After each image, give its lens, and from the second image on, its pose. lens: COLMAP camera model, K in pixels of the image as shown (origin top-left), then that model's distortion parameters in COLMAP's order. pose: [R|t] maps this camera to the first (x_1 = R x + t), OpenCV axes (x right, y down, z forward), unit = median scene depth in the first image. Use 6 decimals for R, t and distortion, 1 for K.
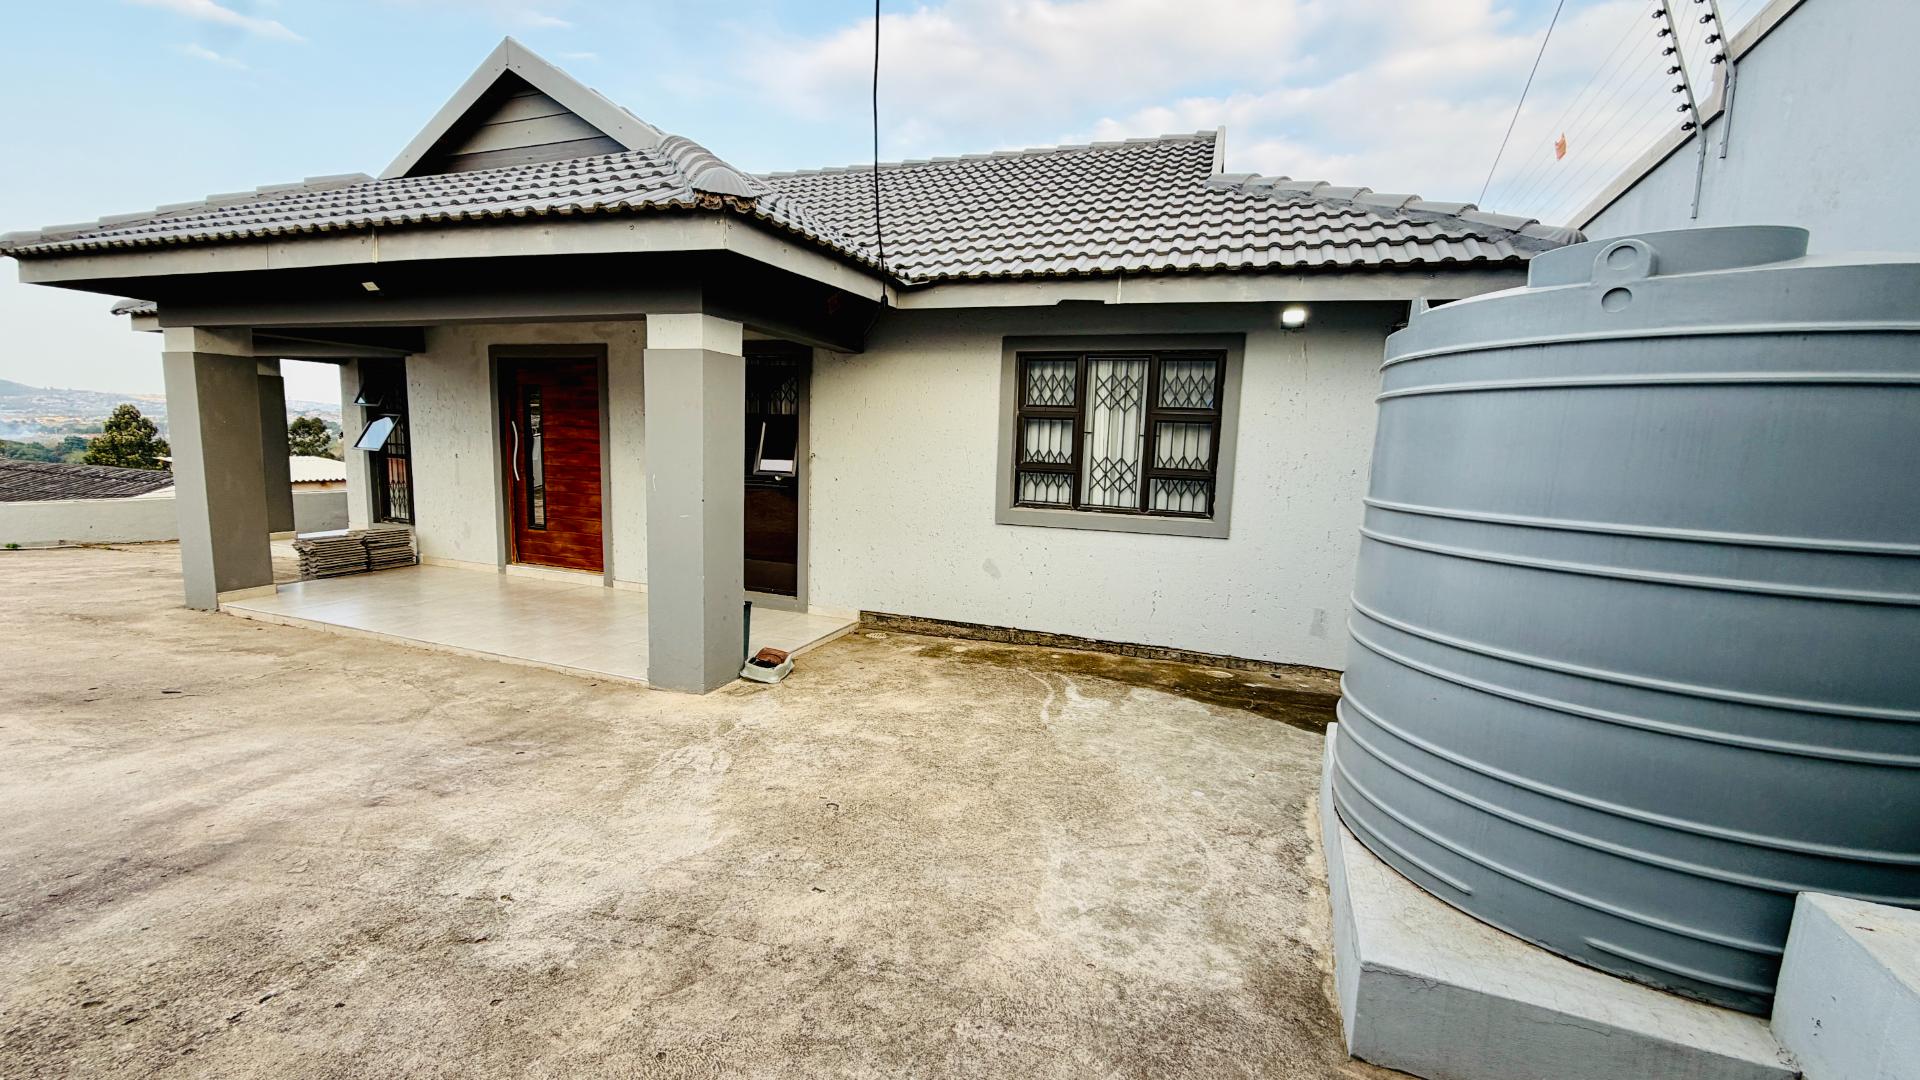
lens RADIAL K [[764.7, 0, 958.8], [0, 764.7, 549.6], [0, 0, 1]] dist [0.000130, 0.000170]
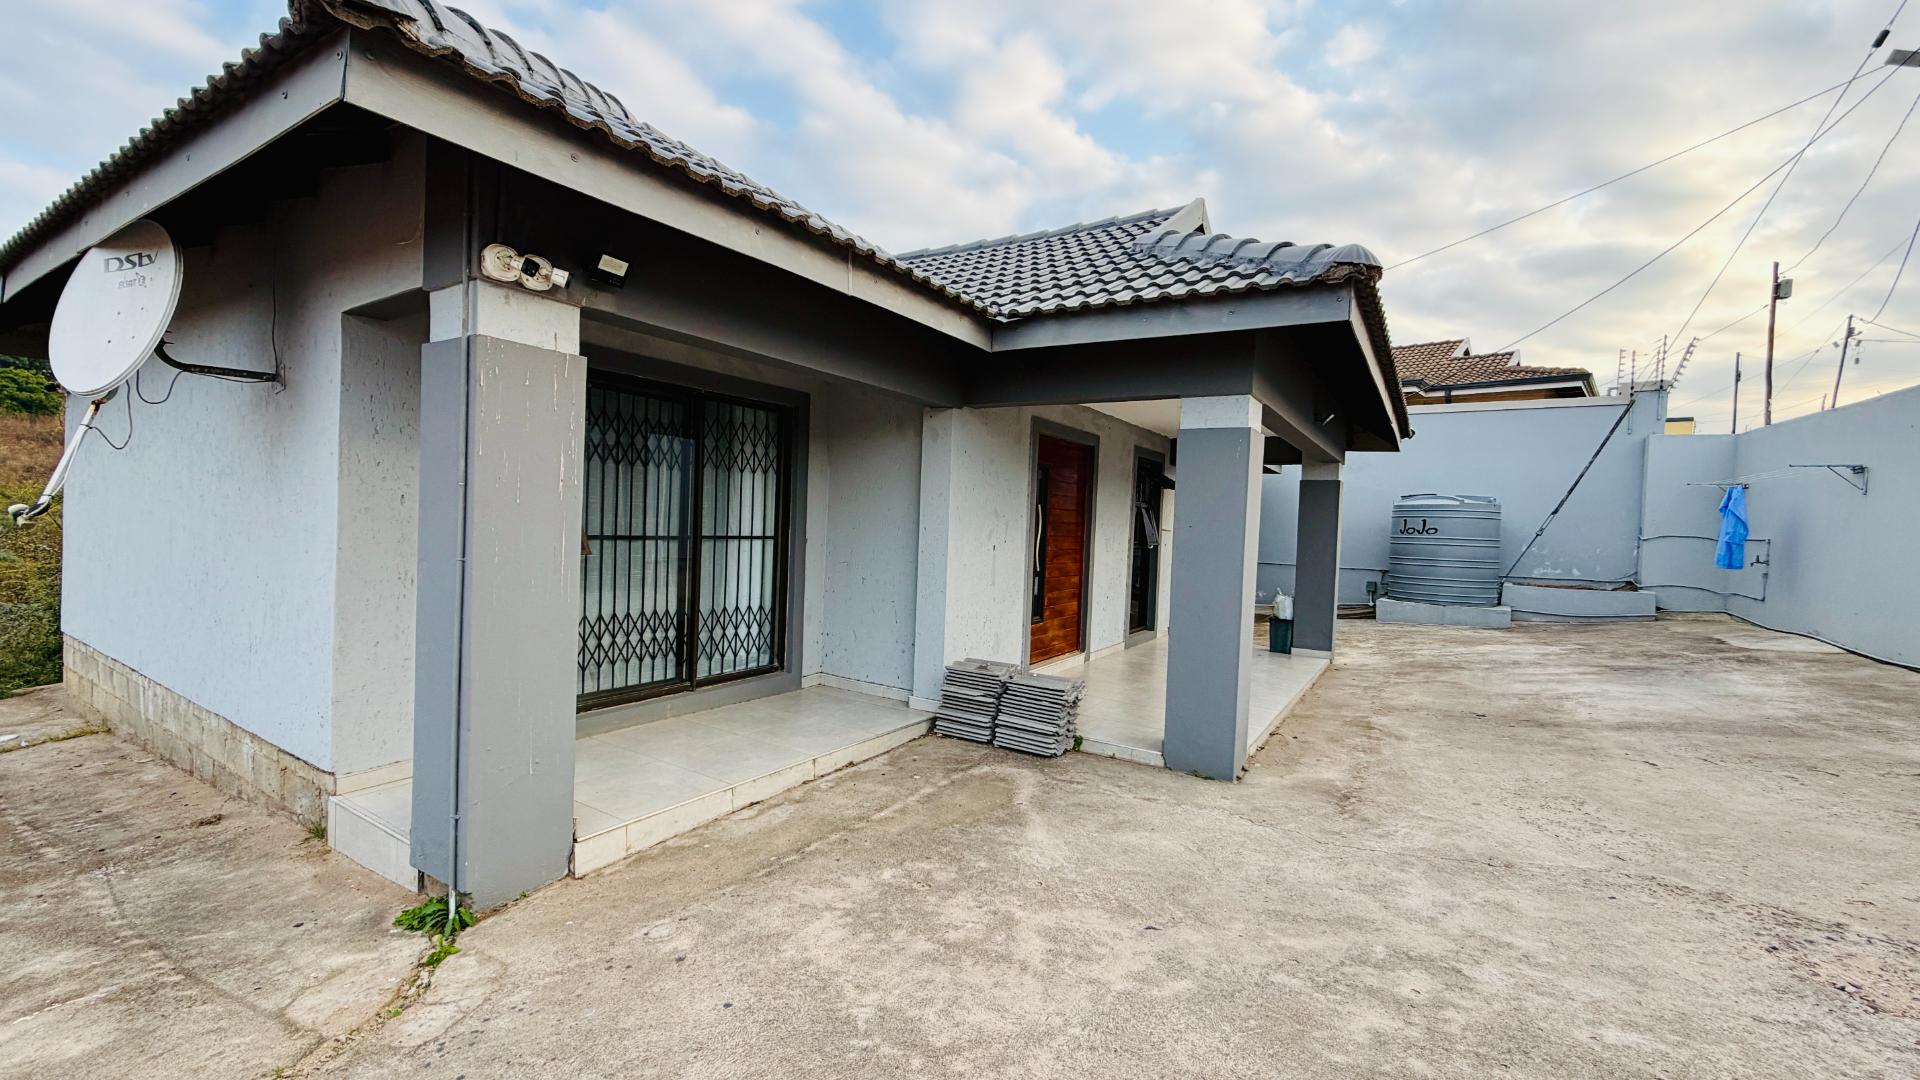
lens RADIAL K [[764.7, 0, 961.0], [0, 764.7, 551.8], [0, 0, 1]] dist [0.000130, 0.000170]
pose [[0.214269, -0.071329, 0.974167, -1.989182], [0.109172, 0.992830, 0.048683, -0.225841], [-0.970655, 0.095921, 0.220520, 1.220713]]
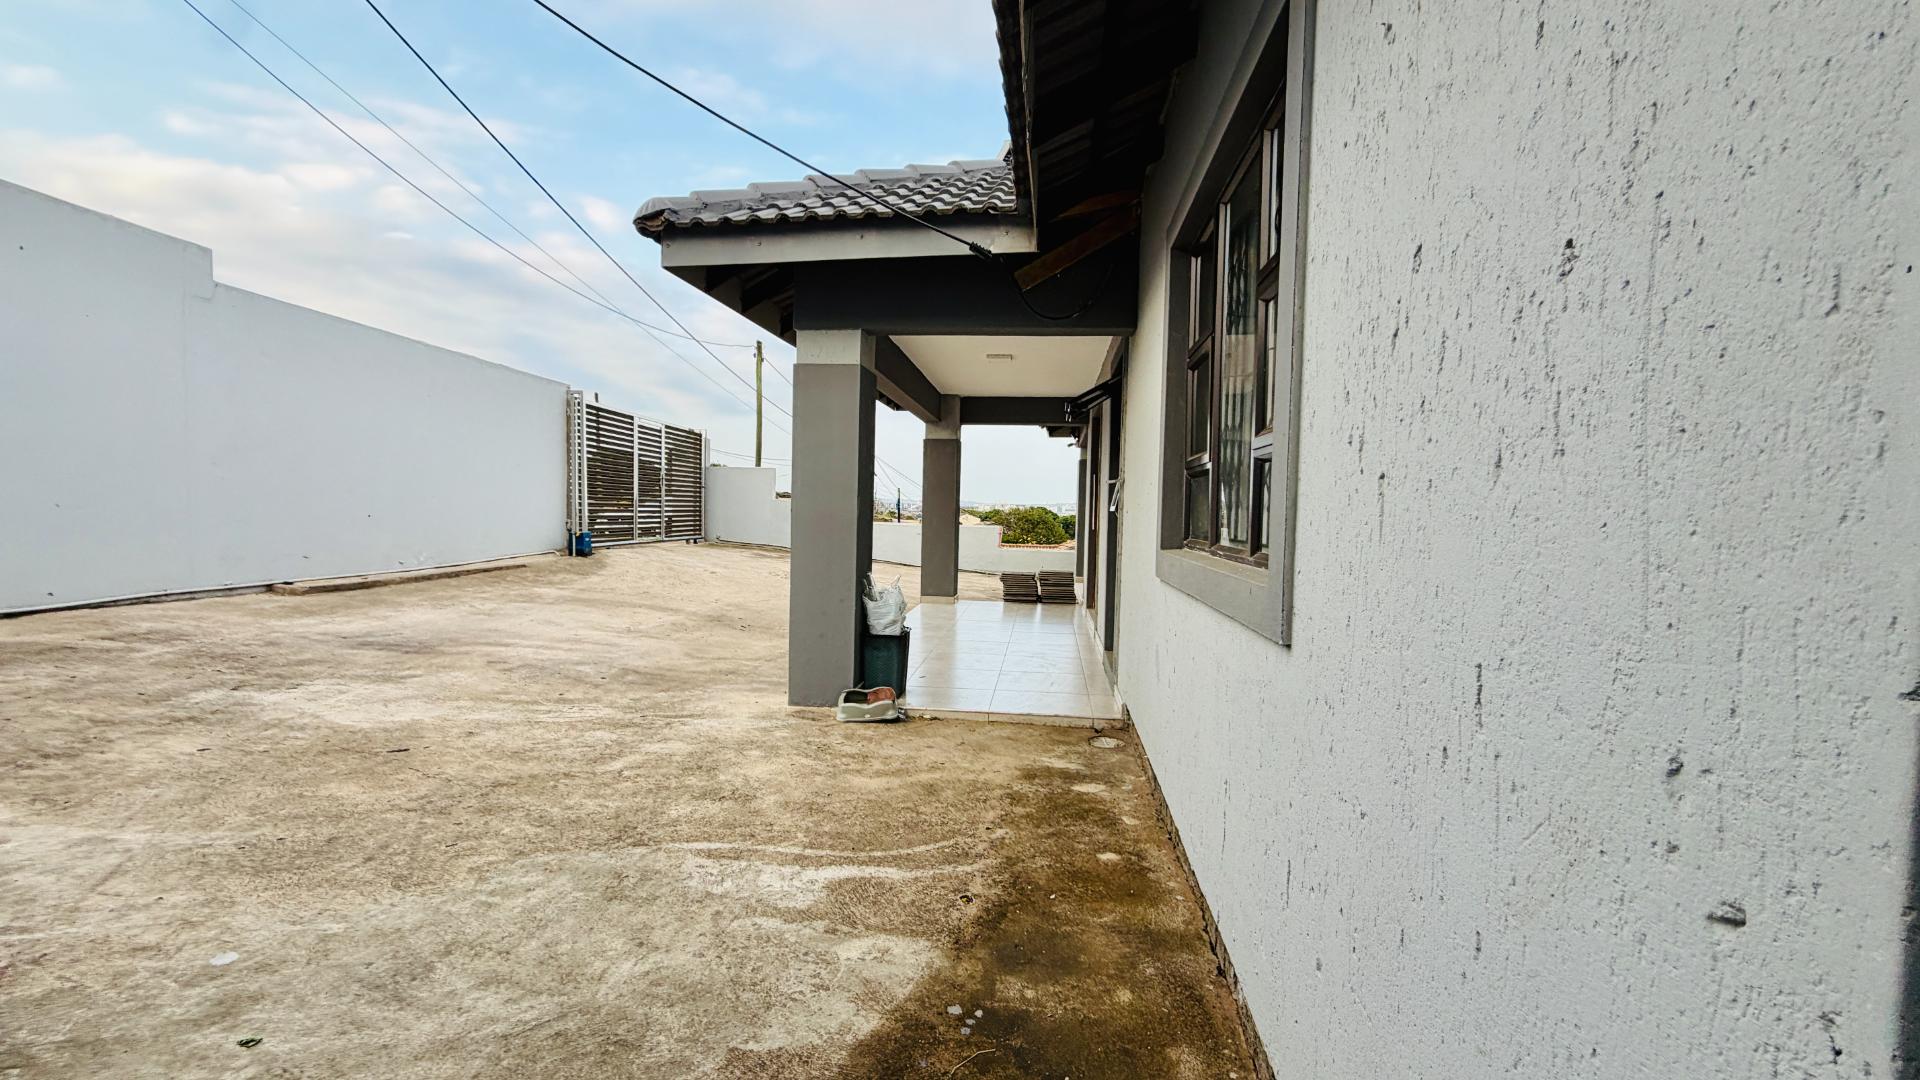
lens RADIAL K [[764.7, 0, 957.7], [0, 764.7, 545.1], [0, 0, 1]] dist [0.000130, 0.000170]
pose [[0.231654, 0.015254, -0.972679, 0.568184], [-0.155358, 0.987624, -0.021511, -0.024729], [0.960313, 0.156096, 0.231157, 0.786745]]
